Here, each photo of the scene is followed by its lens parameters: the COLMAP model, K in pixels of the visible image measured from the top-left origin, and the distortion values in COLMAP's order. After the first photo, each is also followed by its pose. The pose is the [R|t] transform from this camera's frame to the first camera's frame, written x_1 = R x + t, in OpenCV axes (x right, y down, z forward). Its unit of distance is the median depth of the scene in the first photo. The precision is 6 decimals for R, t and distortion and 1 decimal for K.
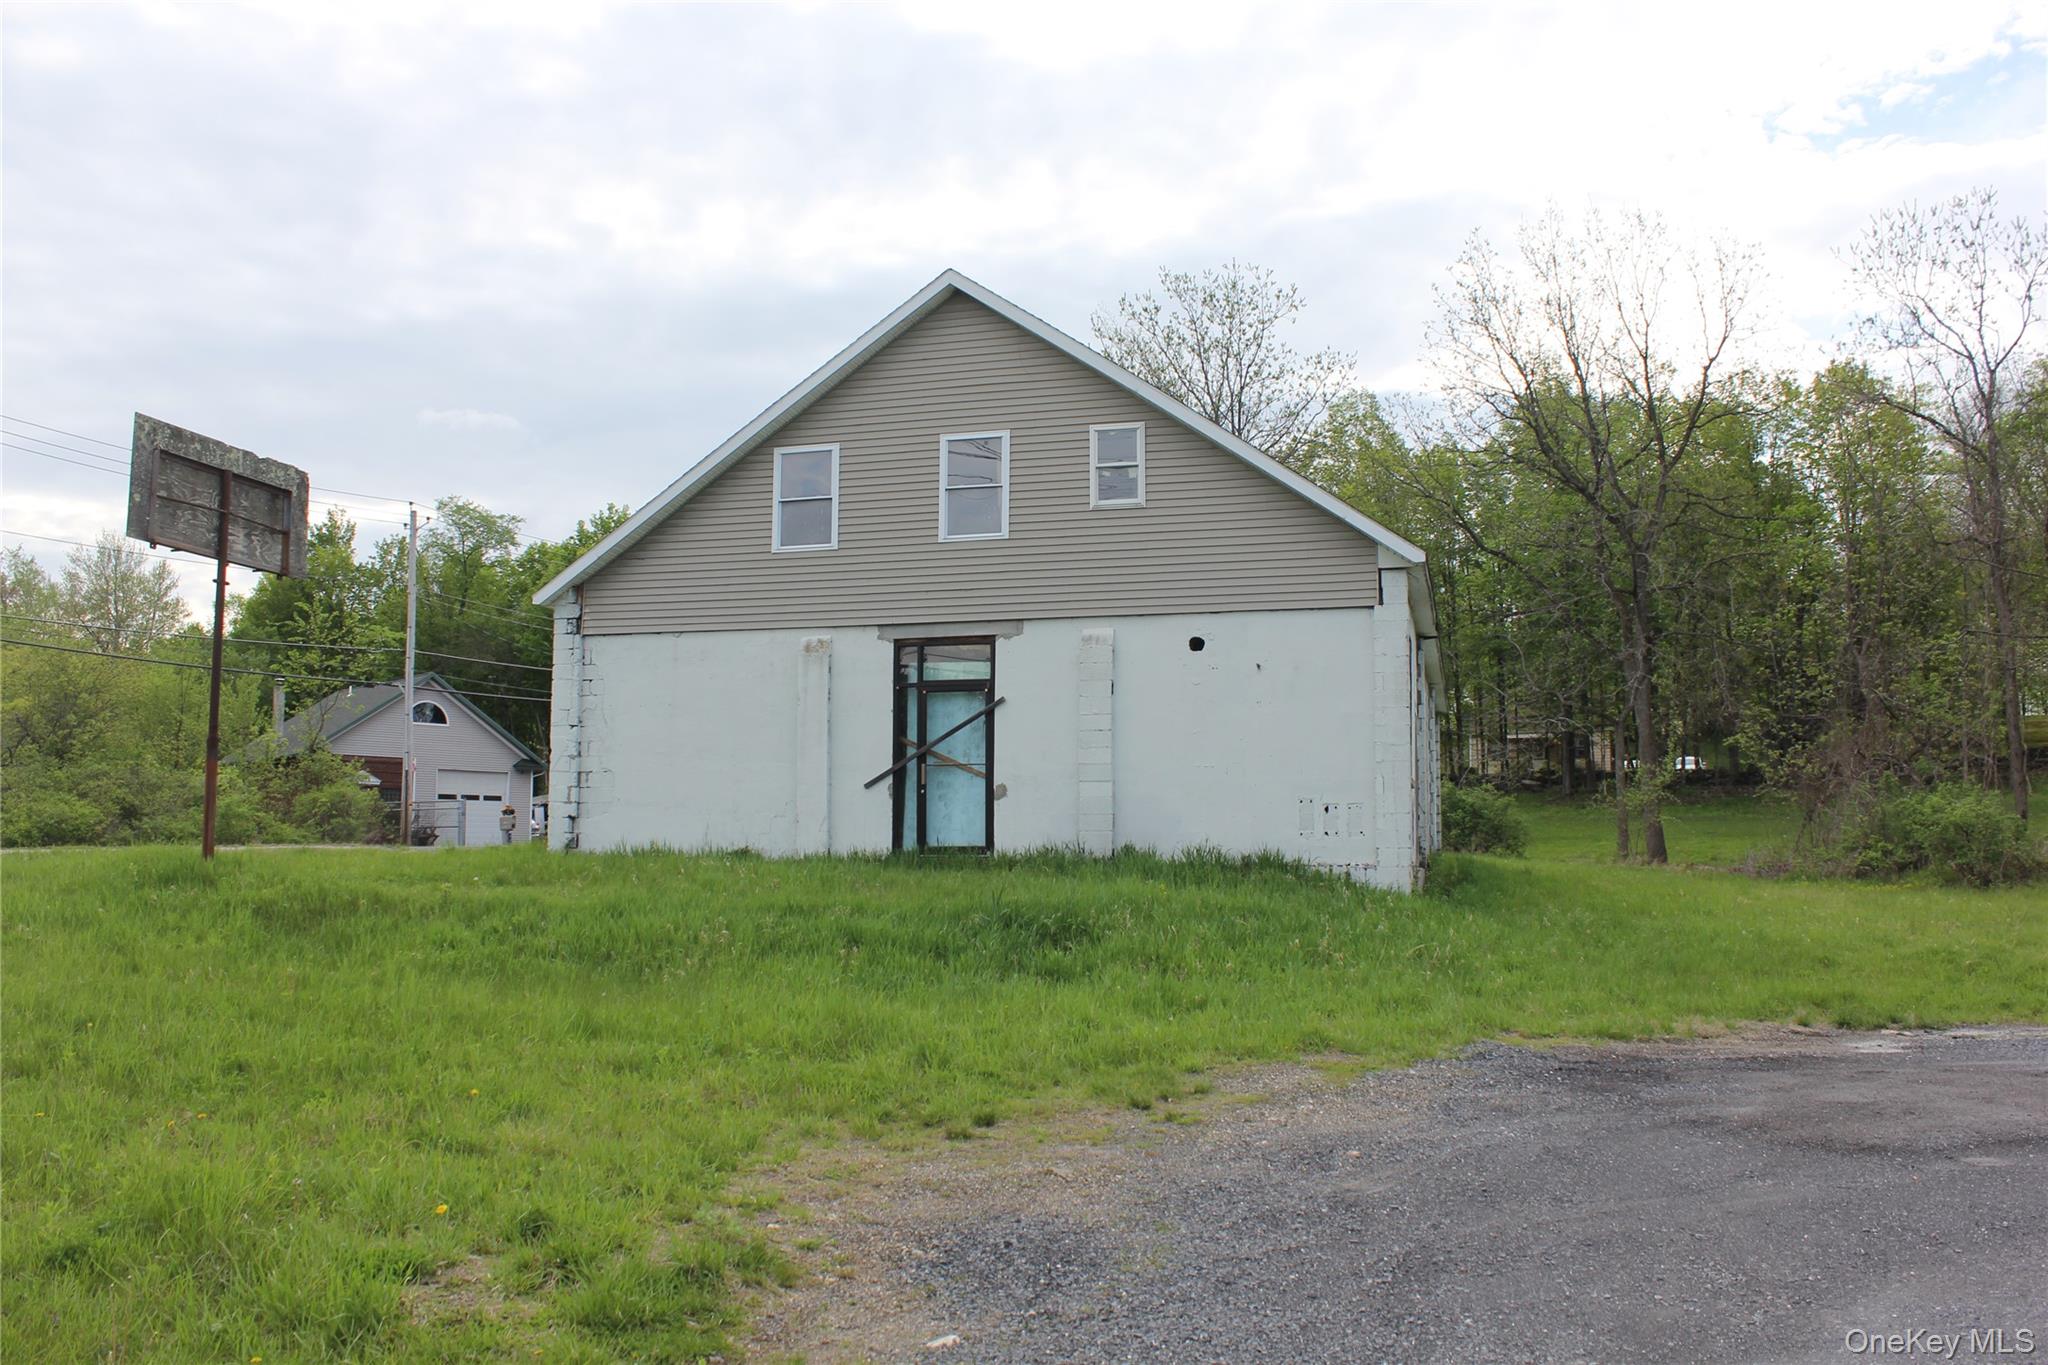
lens RADIAL K [[1702.0, 0, 1024.0], [0, 1702.0, 682.5], [0, 0, 1]] dist [-0.174246, 0.155438]
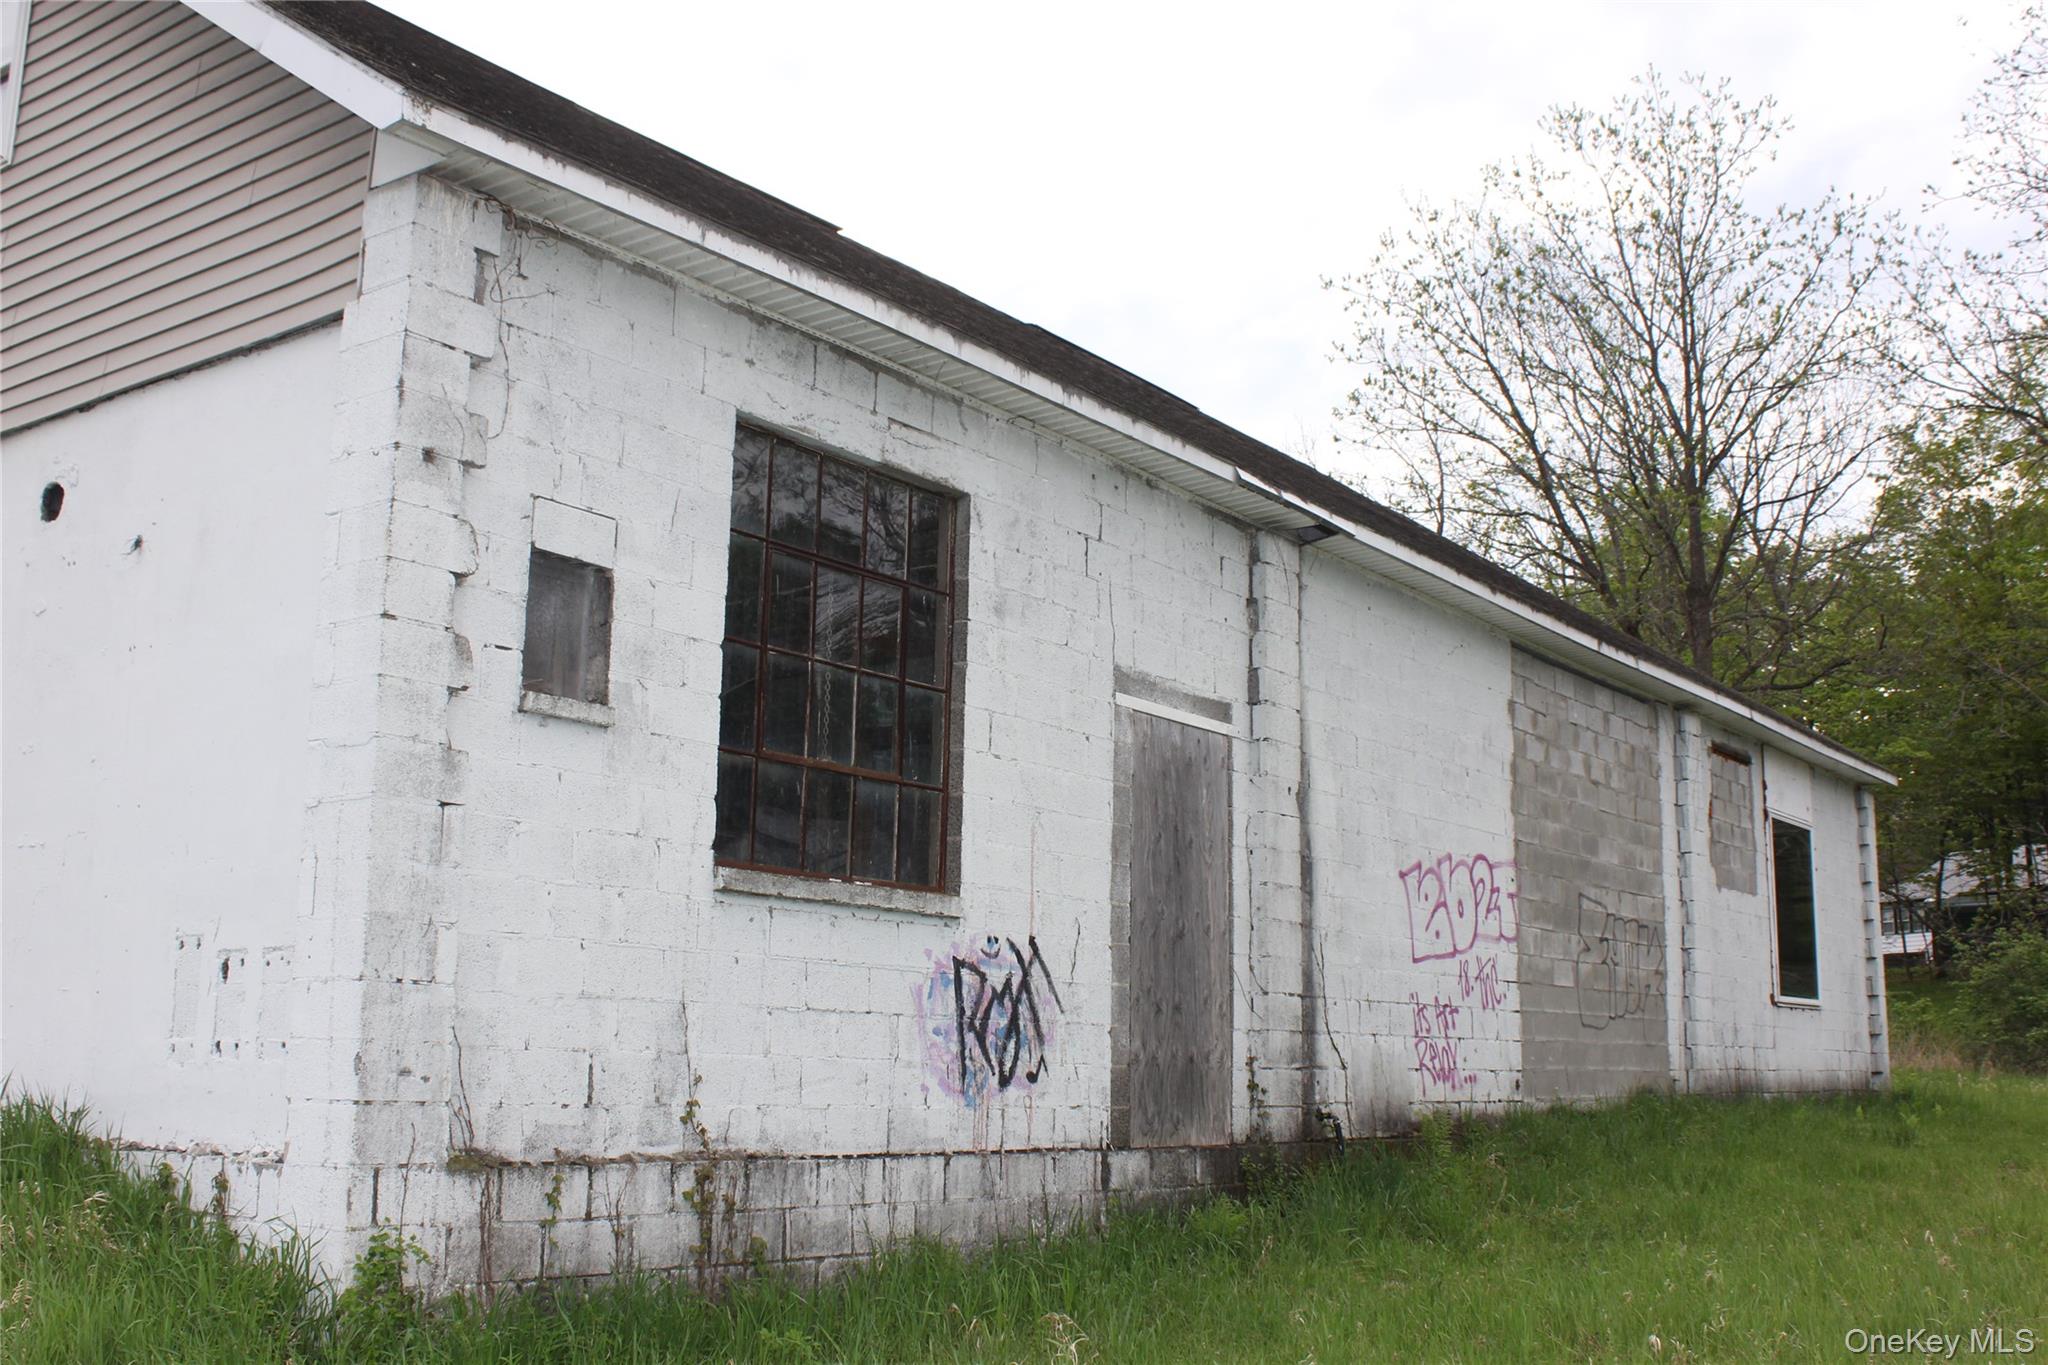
lens RADIAL K [[2105.2, 0, 1024.0], [0, 2105.2, 682.5], [0, 0, 1]] dist [-0.135599, 0.142488]
pose [[0.931267, -0.065001, -0.358491, 0.424117], [0.035714, 0.995504, -0.087727, 0.056937], [0.362582, 0.068895, 0.929402, 0.649558]]
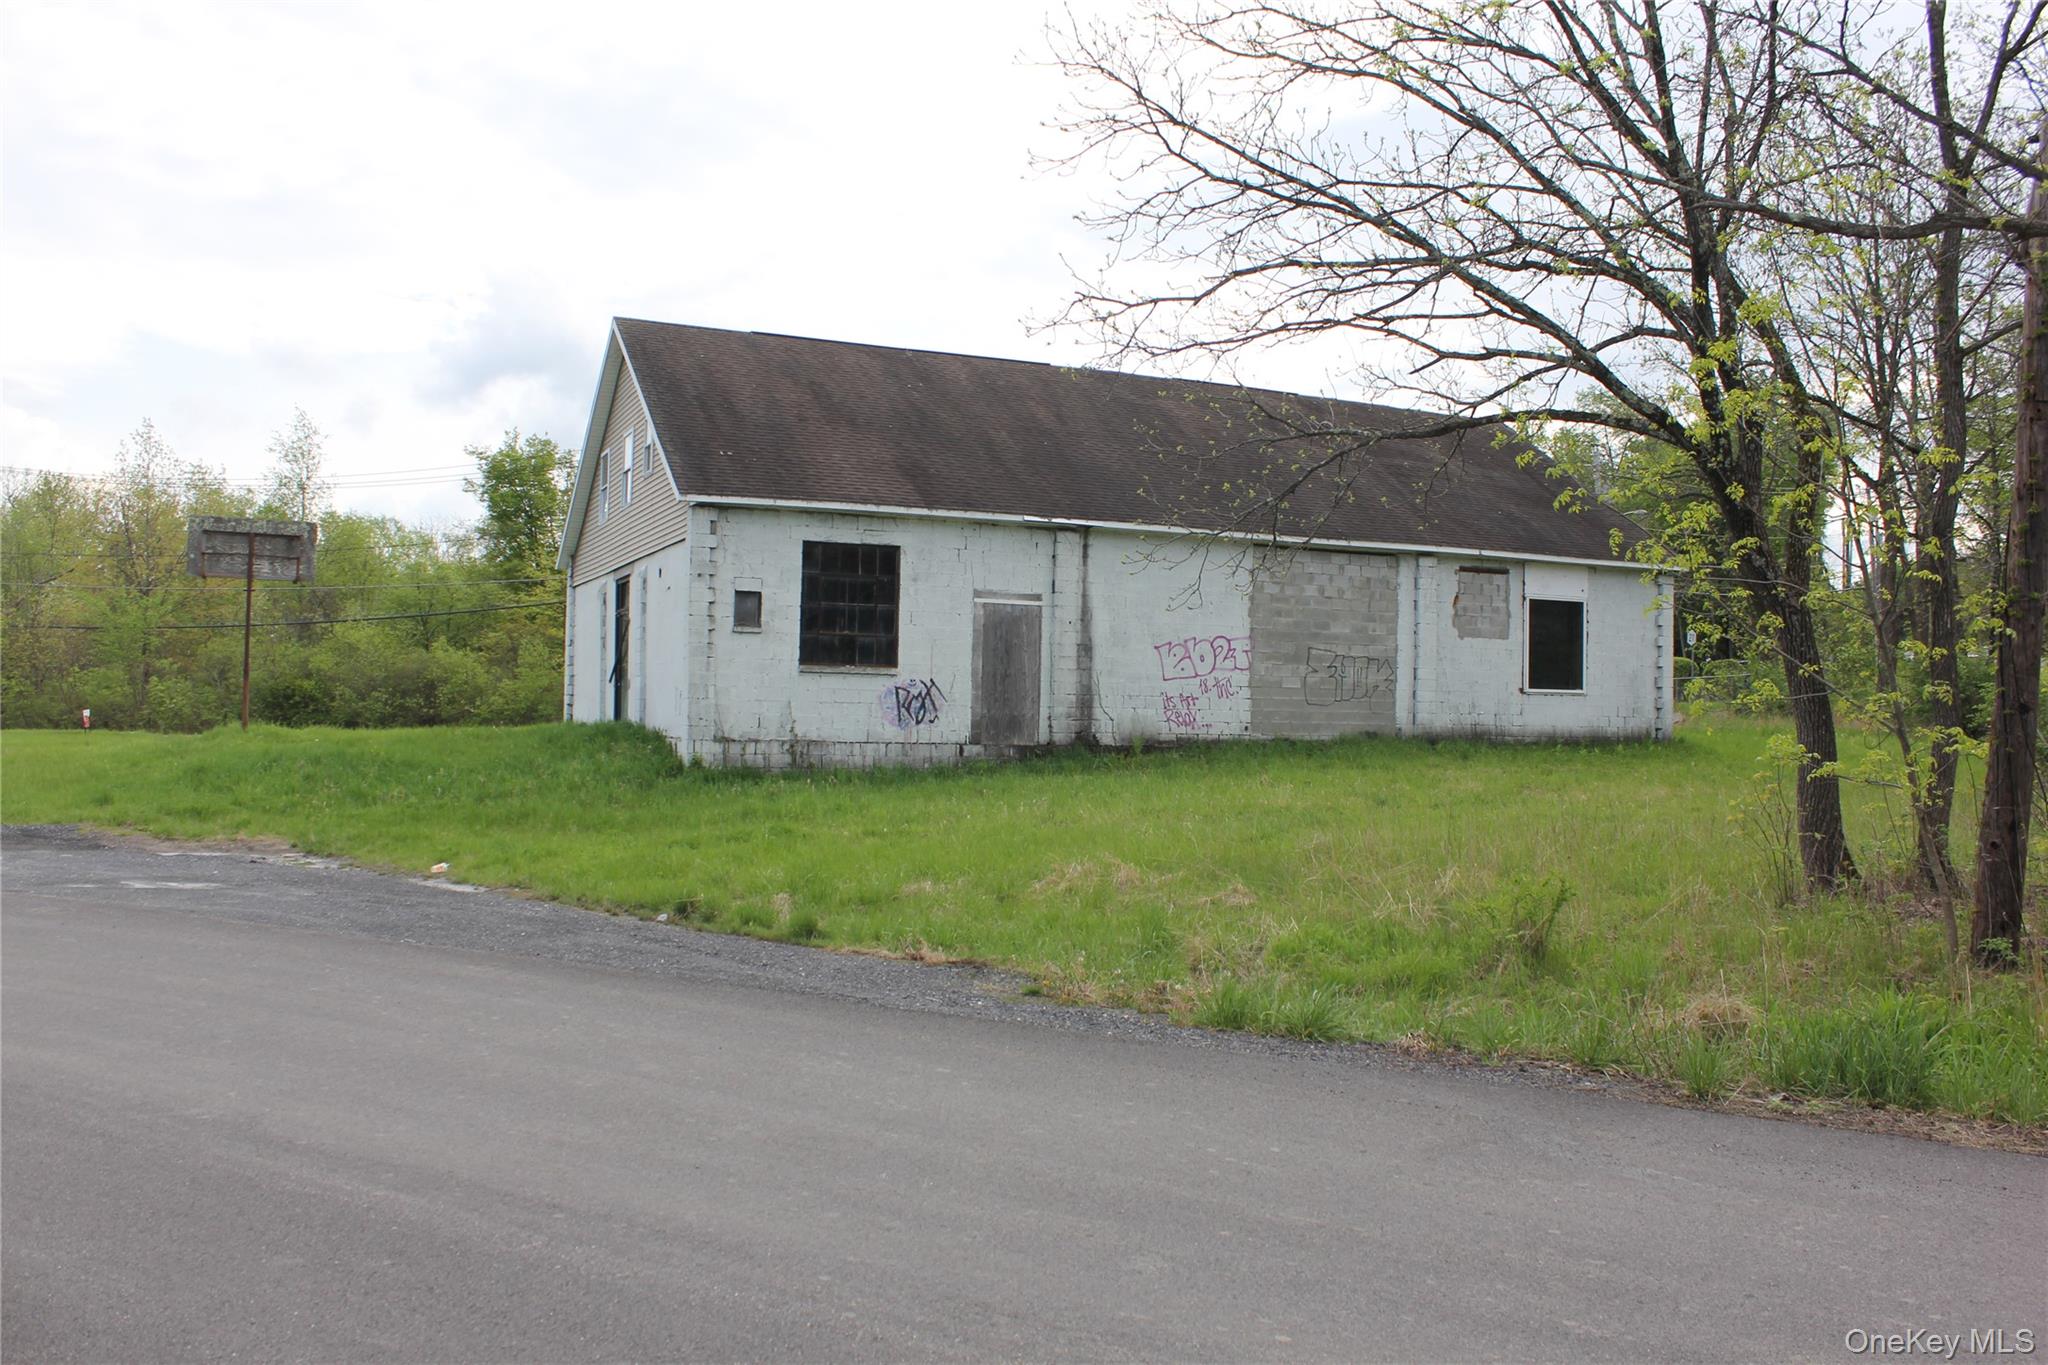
lens RADIAL K [[1702.0, 0, 1024.0], [0, 1702.0, 682.5], [0, 0, 1]] dist [-0.174246, 0.155438]
pose [[0.632279, -0.016599, -0.774563, 1.264895], [0.072823, 0.996617, 0.038088, 0.032393], [0.771311, -0.080489, 0.631349, 0.355530]]
